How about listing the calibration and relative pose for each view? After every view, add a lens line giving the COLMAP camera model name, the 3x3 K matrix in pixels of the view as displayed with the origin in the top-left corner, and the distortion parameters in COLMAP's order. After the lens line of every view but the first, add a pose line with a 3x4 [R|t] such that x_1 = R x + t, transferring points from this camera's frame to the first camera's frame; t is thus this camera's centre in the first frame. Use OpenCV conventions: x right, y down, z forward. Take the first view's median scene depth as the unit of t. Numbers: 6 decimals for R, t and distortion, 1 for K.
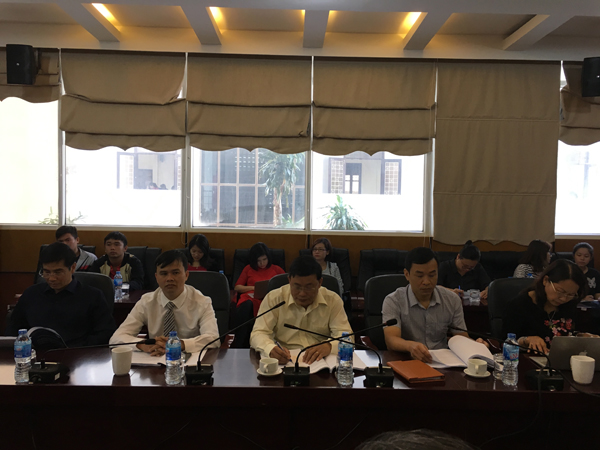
lens RADIAL K [[495.5, 0, 300.0], [0, 495.5, 225.0], [0, 0, 1]] dist [0.050927, -0.075702]
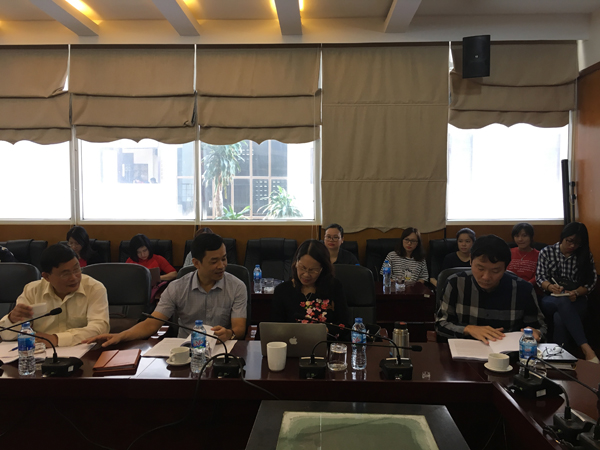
lens RADIAL K [[500.1, 0, 300.0], [0, 500.1, 225.0], [0, 0, 1]] dist [0.059160, -0.087700]
pose [[0.999063, -0.016618, -0.039961, 0.265875], [0.017281, 0.999718, 0.016304, 0.006349], [0.039679, -0.016979, 0.999068, 0.003902]]
